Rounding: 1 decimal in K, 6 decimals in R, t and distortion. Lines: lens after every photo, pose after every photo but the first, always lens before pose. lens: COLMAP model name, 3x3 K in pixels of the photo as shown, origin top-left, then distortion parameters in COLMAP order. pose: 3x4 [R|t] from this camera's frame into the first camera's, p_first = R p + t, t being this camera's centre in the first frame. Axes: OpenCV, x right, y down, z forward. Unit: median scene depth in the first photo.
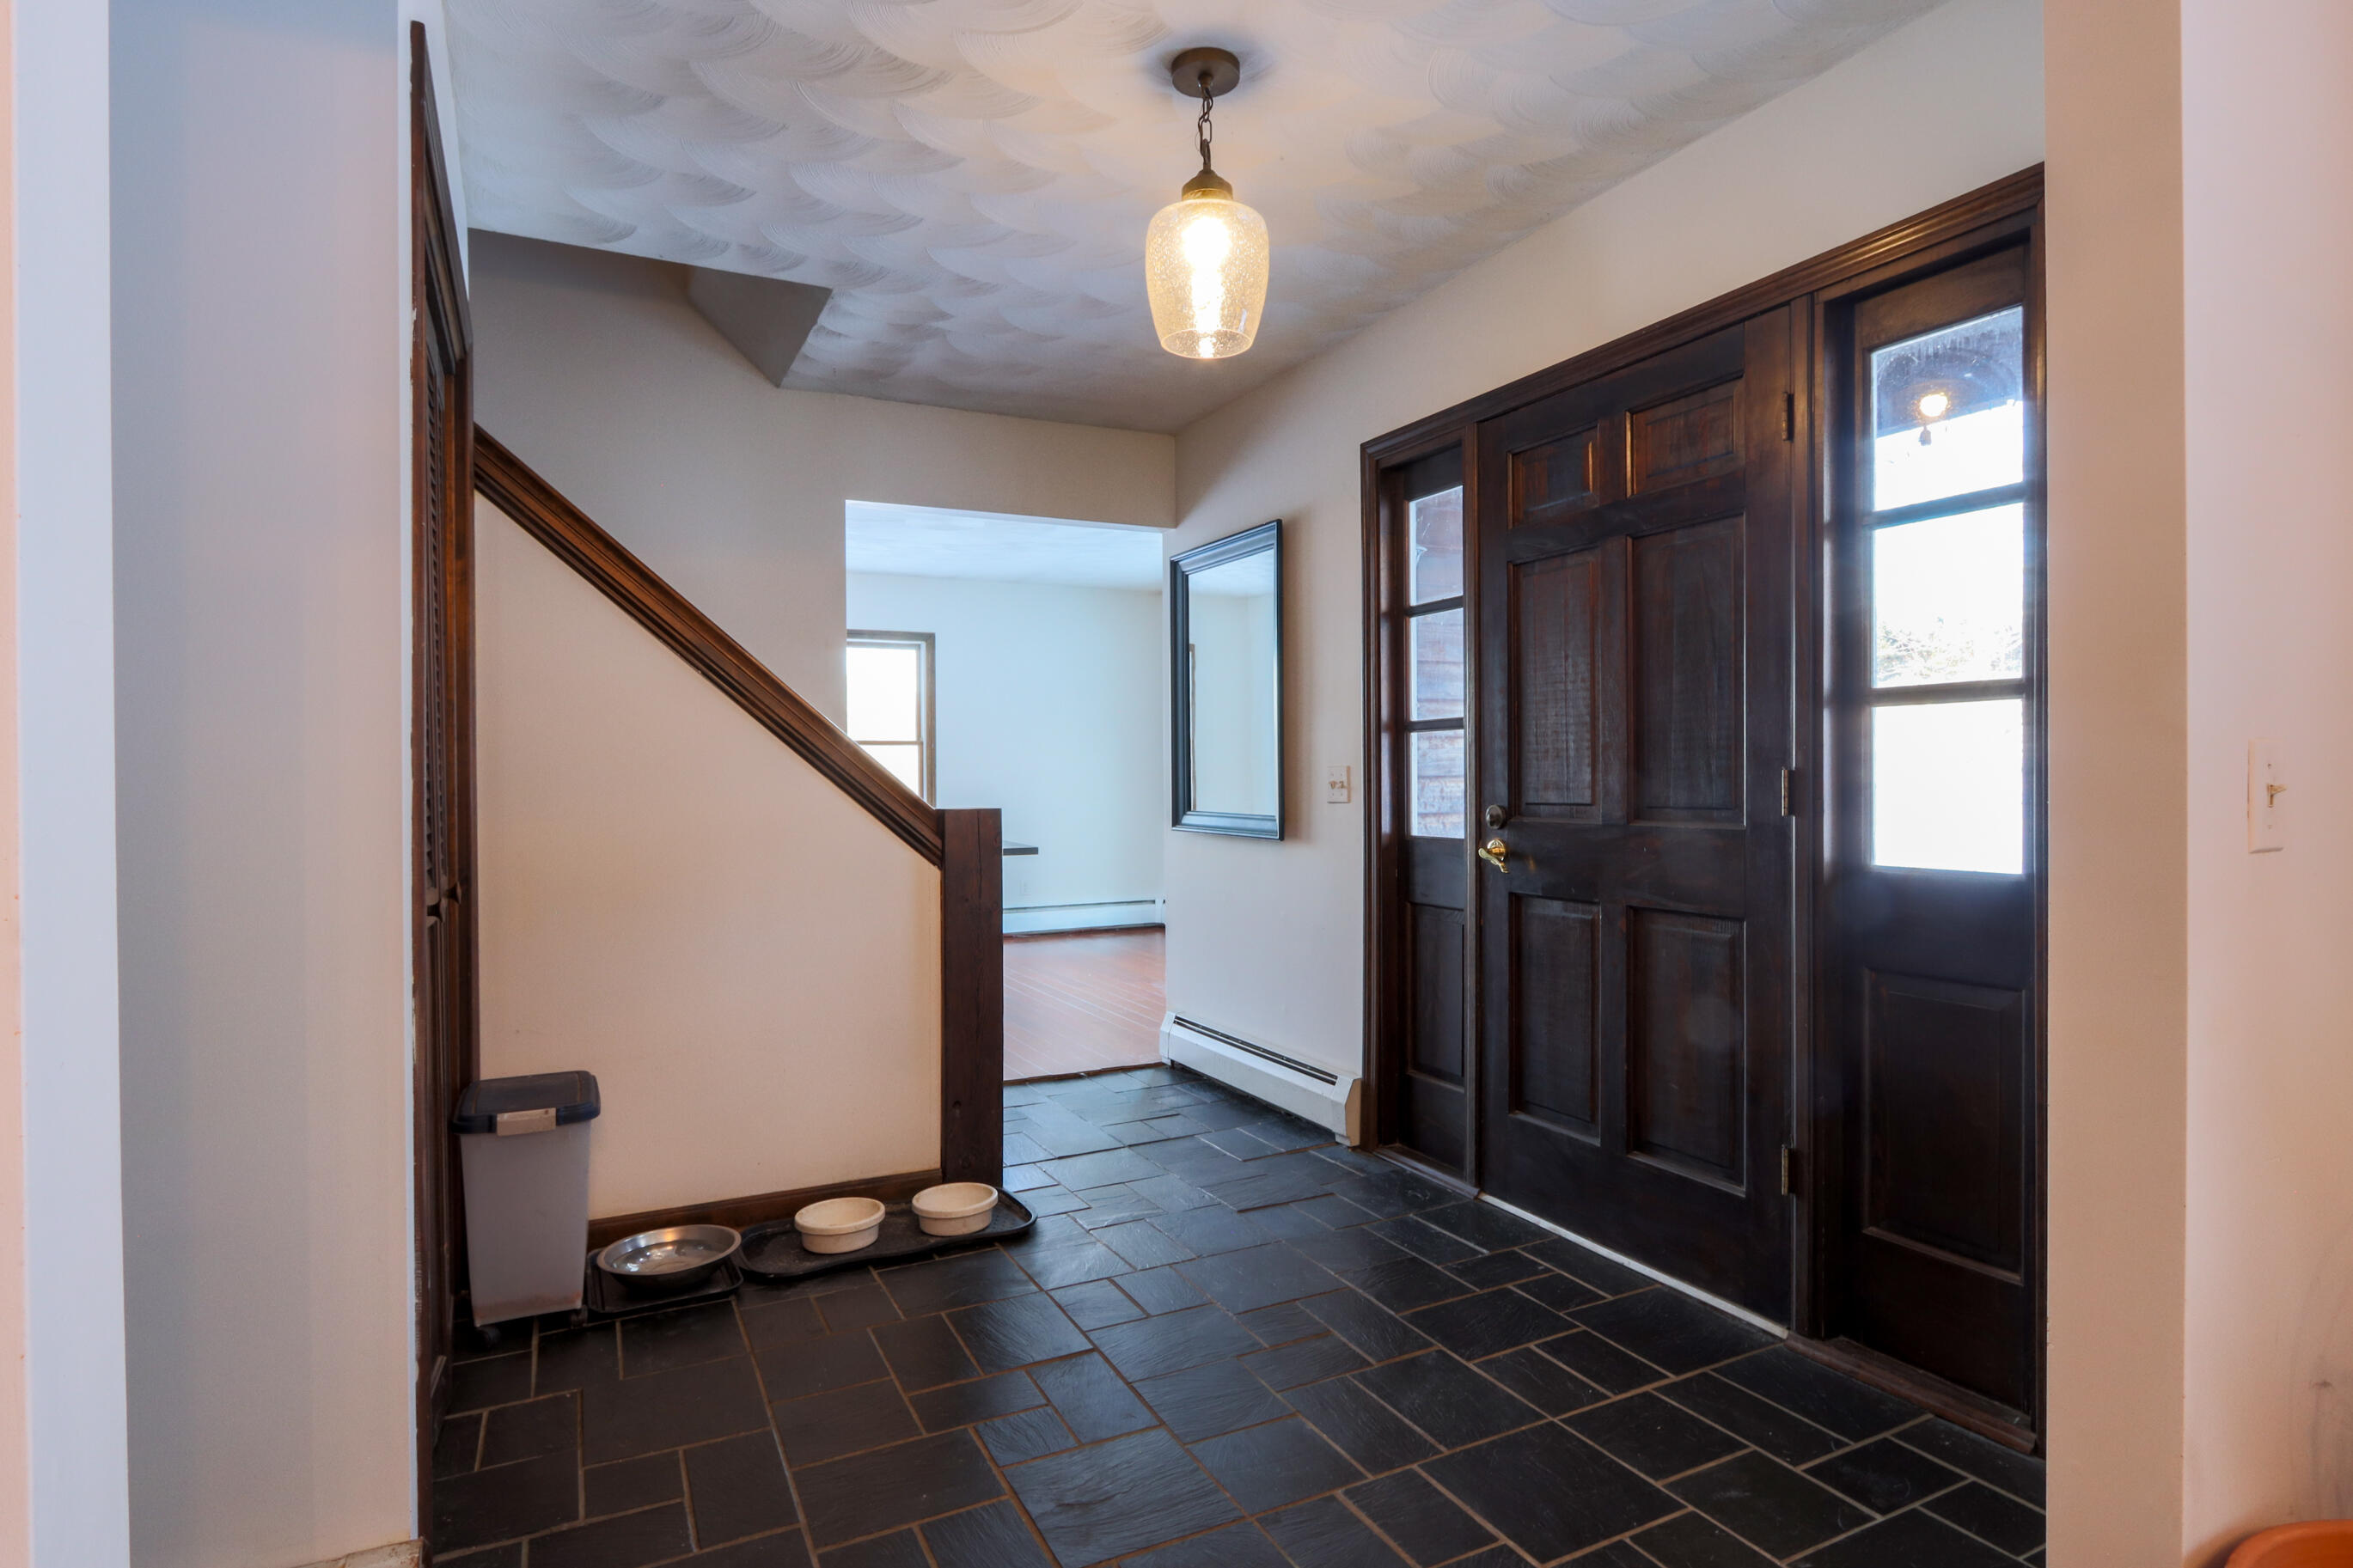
lens RADIAL K [[1244.9, 0, 1172.0], [0, 1244.9, 798.0], [0, 0, 1]] dist [0.000186, -0.001328]
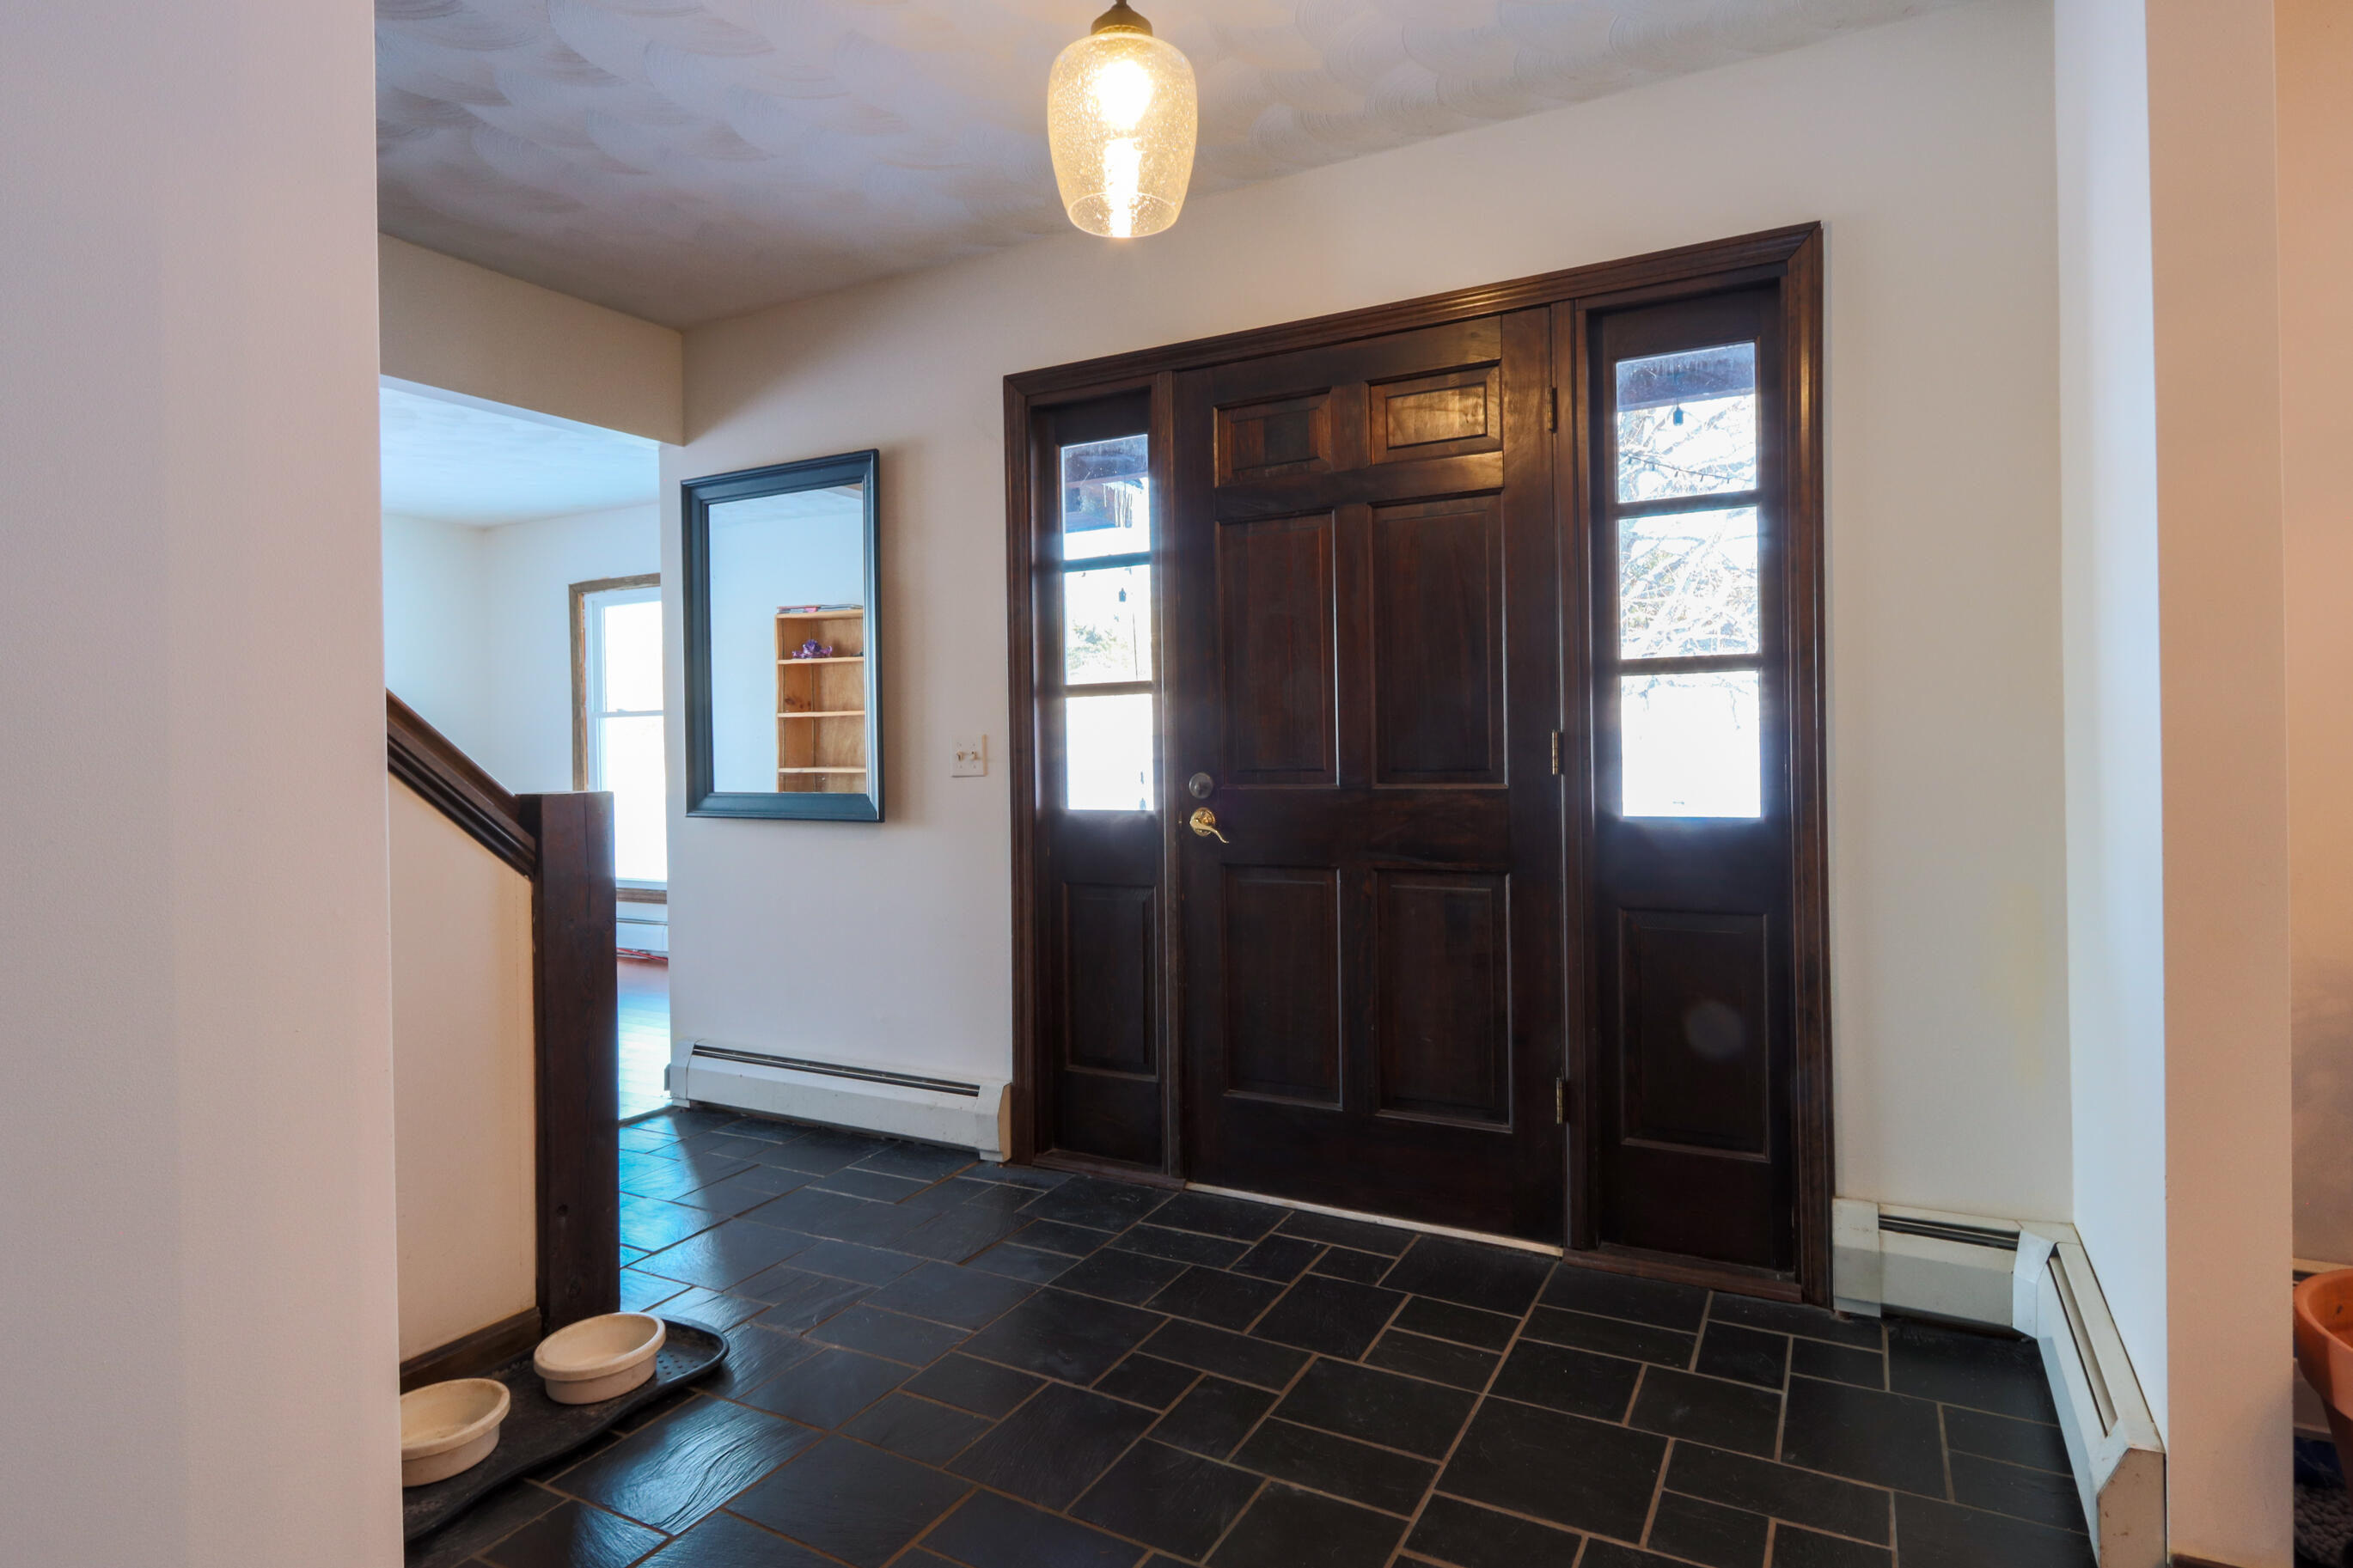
lens RADIAL K [[1241.6, 0, 1180.8], [0, 1241.6, 767.8], [0, 0, 1]] dist [0.000576, -0.000799]
pose [[0.817045, -0.010278, 0.576482, -0.318903], [0.017881, 0.999812, -0.007518, 0.008815], [-0.576297, 0.016451, 0.817075, 0.241240]]
